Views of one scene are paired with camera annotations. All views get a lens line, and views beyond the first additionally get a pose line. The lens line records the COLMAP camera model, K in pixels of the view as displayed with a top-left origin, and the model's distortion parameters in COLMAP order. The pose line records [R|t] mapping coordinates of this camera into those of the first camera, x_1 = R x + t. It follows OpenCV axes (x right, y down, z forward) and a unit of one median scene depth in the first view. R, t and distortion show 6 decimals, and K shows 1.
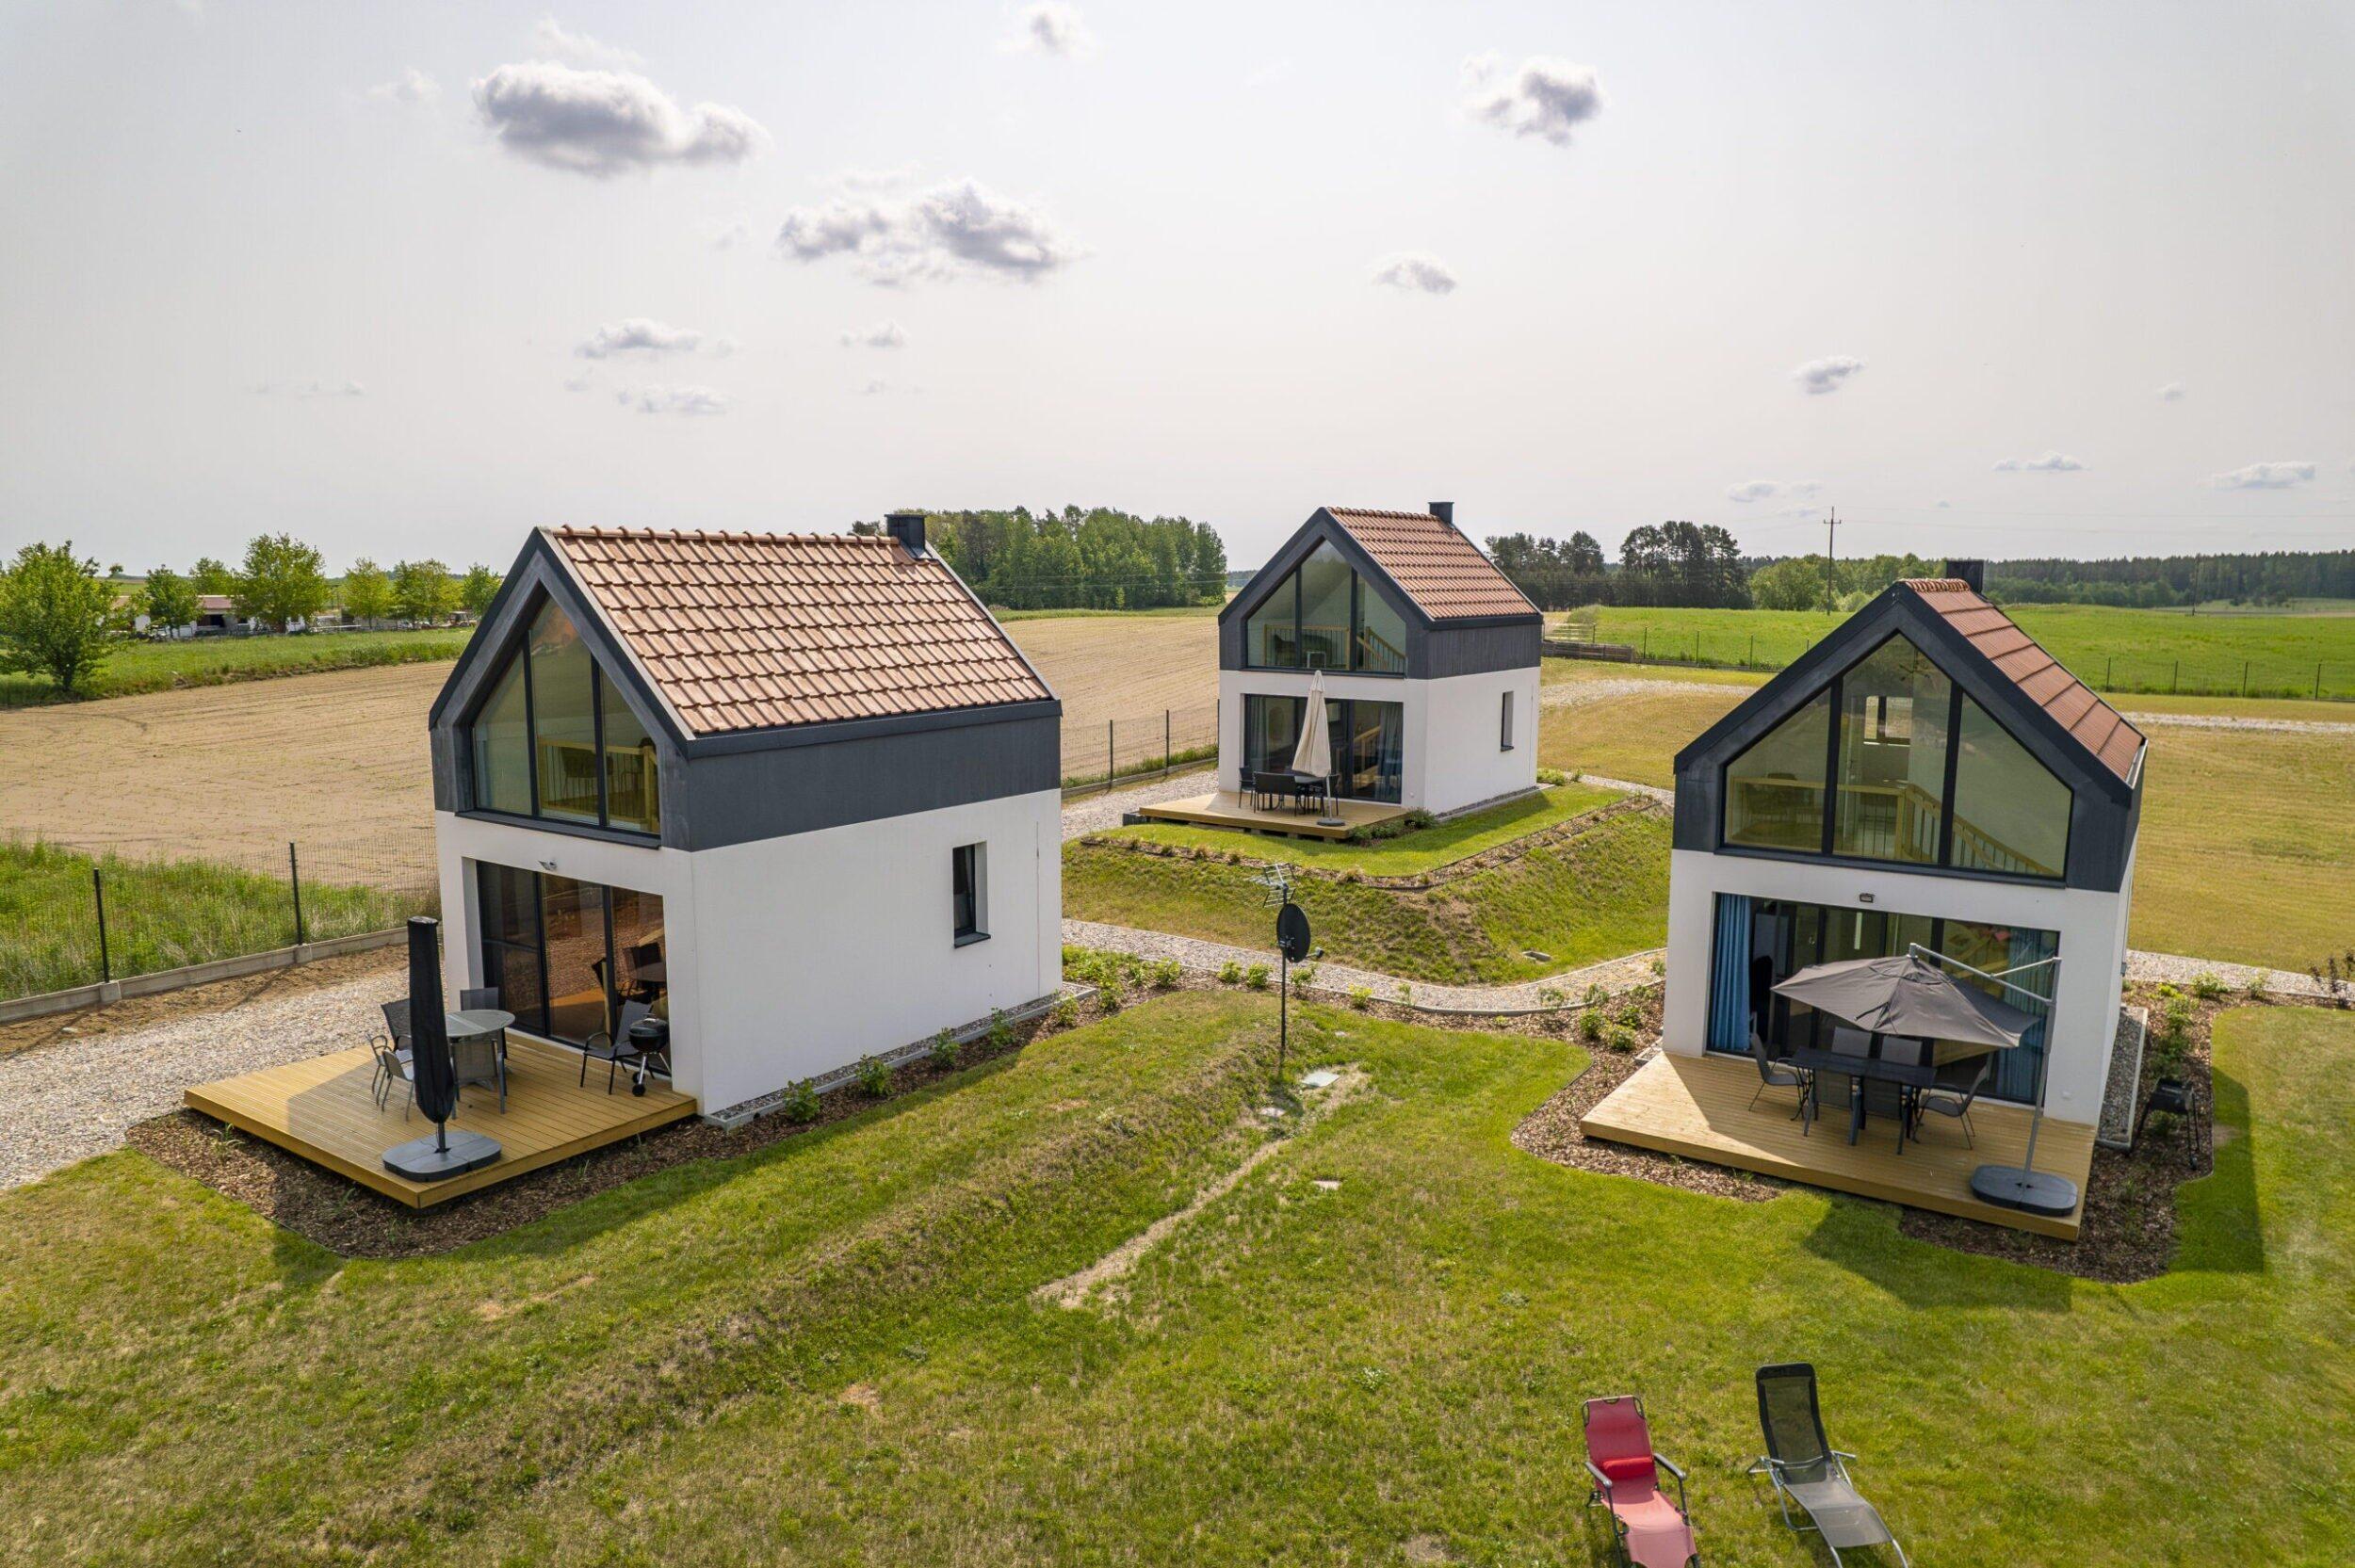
lens RADIAL K [[1477.9, 0, 1177.5], [0, 1477.9, 784.0], [0, 0, 1]] dist [-0.077788, 0.070590]
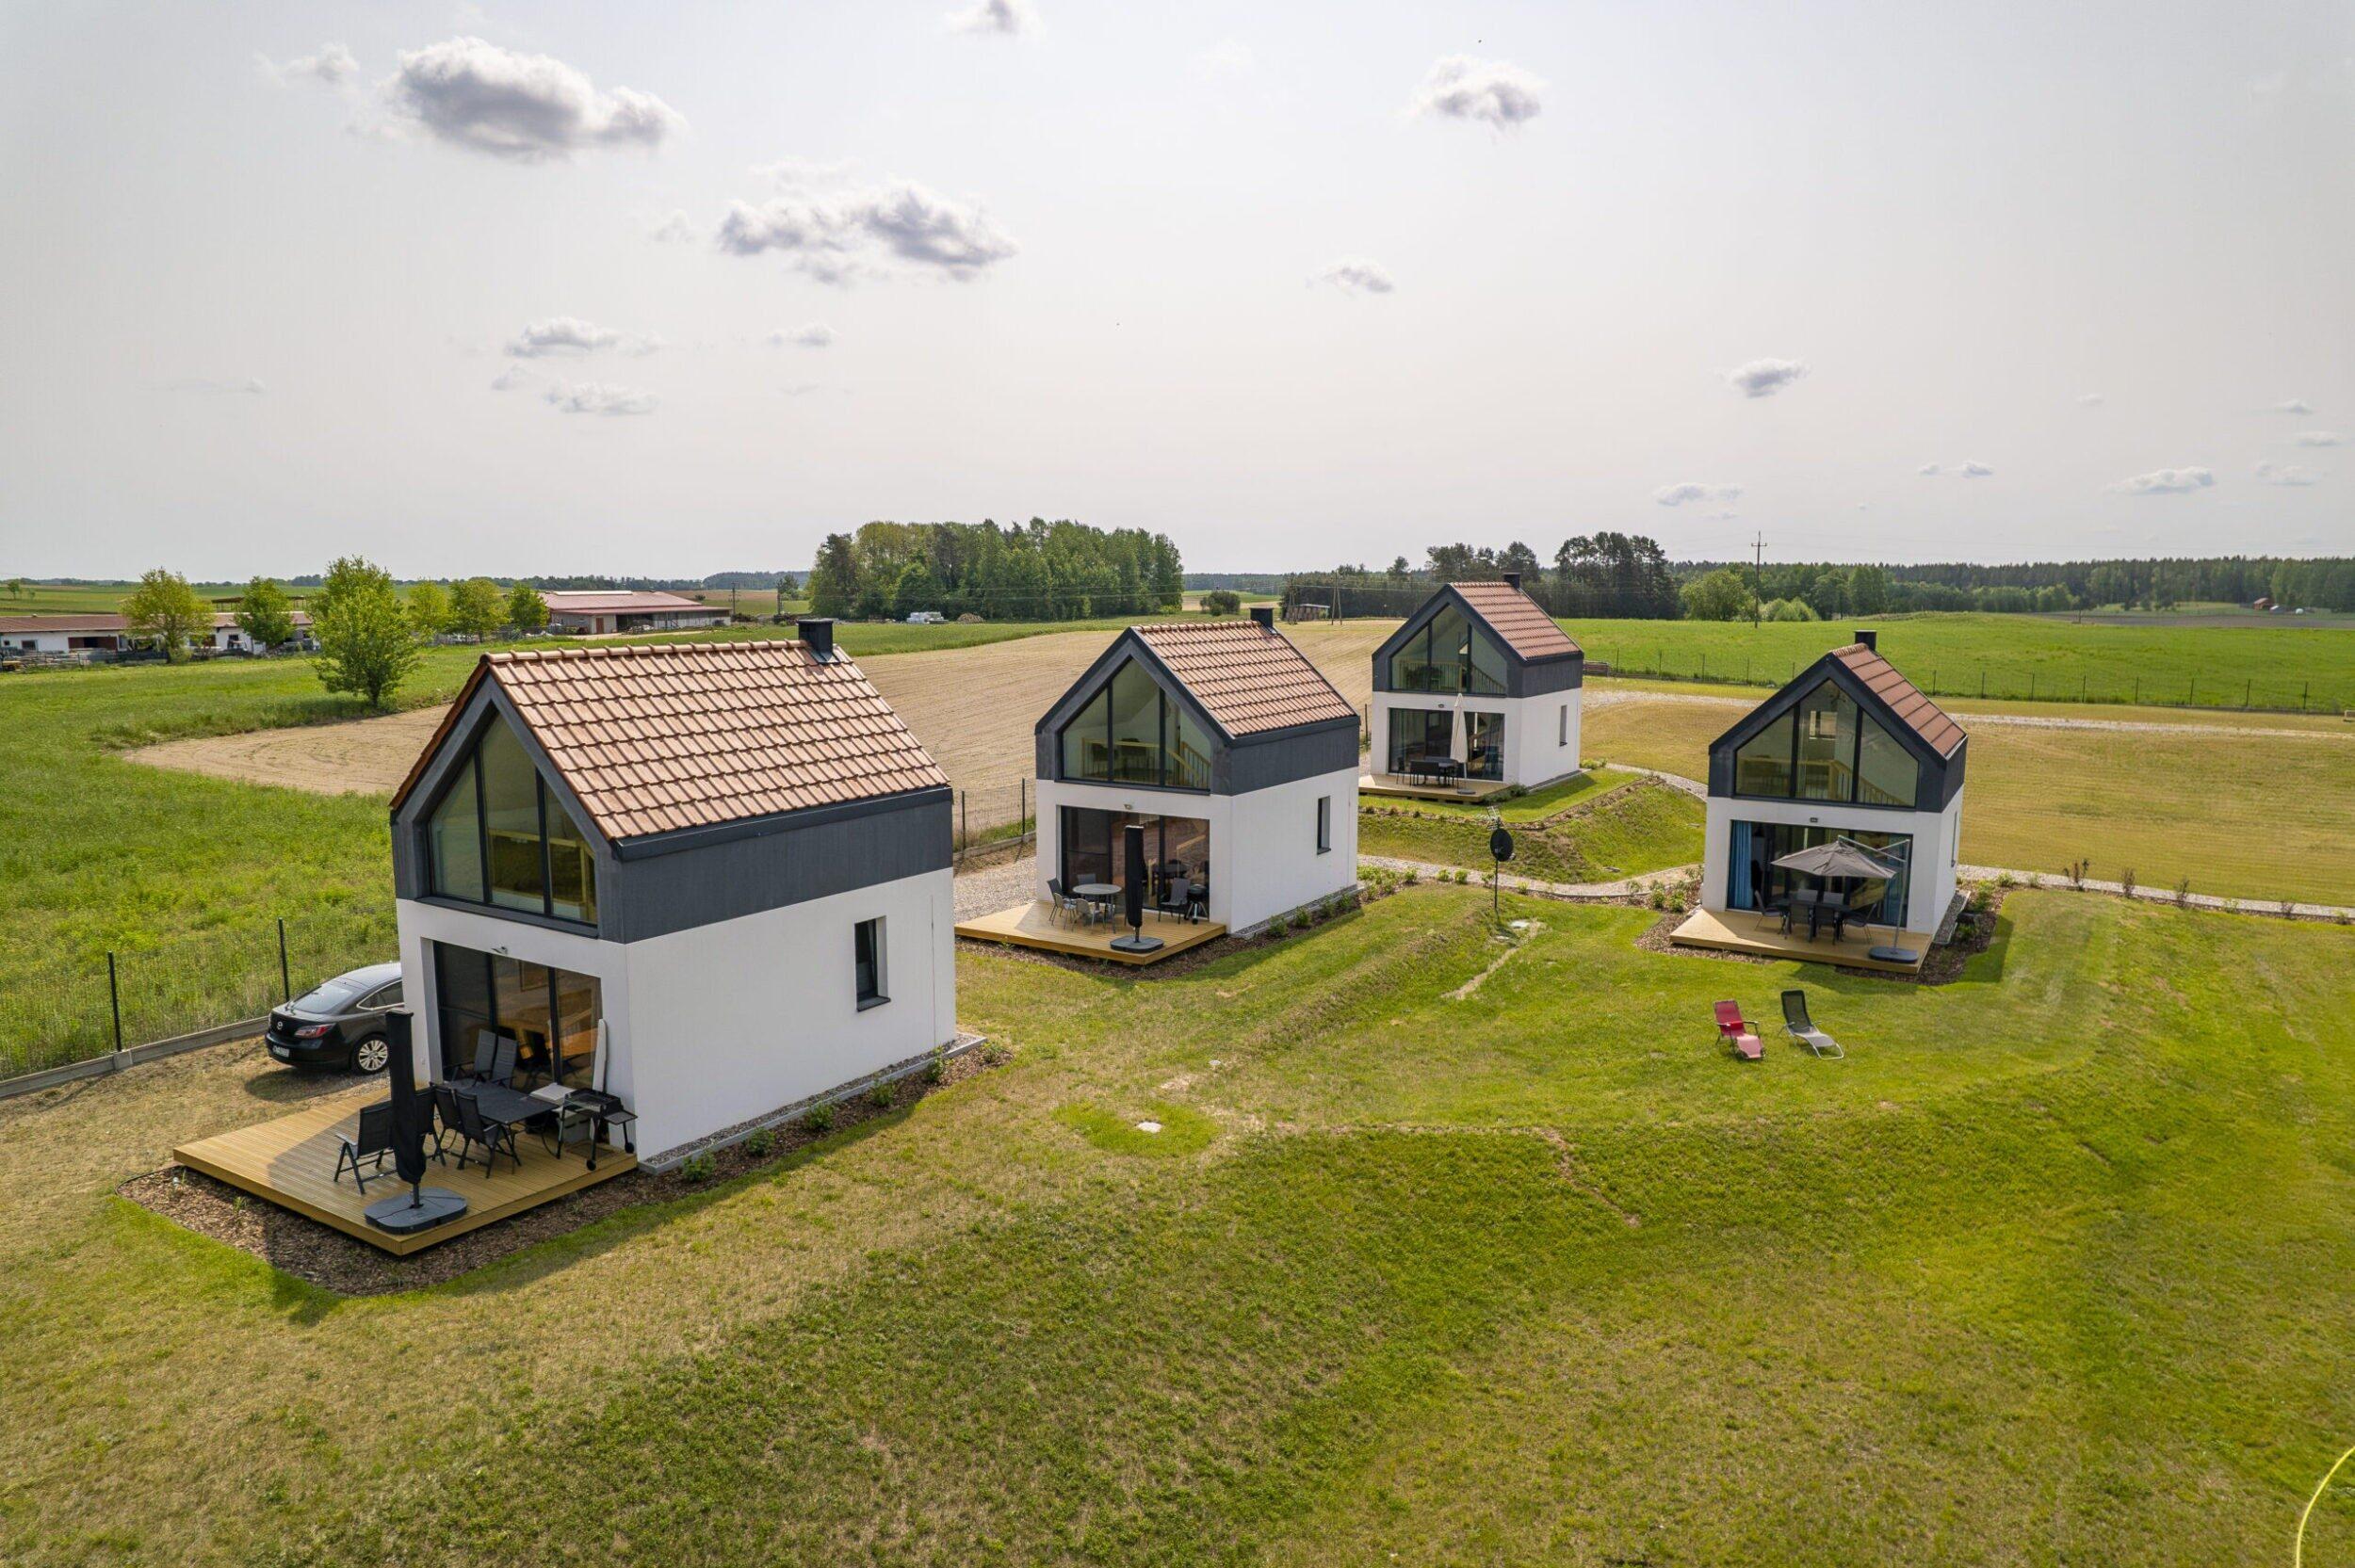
lens RADIAL K [[1484.4, 0, 1177.5], [0, 1484.4, 784.0], [0, 0, 1]] dist [-0.054988, 0.036762]
pose [[0.998684, -0.006774, 0.050845, -0.266627], [0.006875, 0.999975, -0.001824, 0.017949], [-0.050831, 0.002171, 0.998705, -0.513336]]
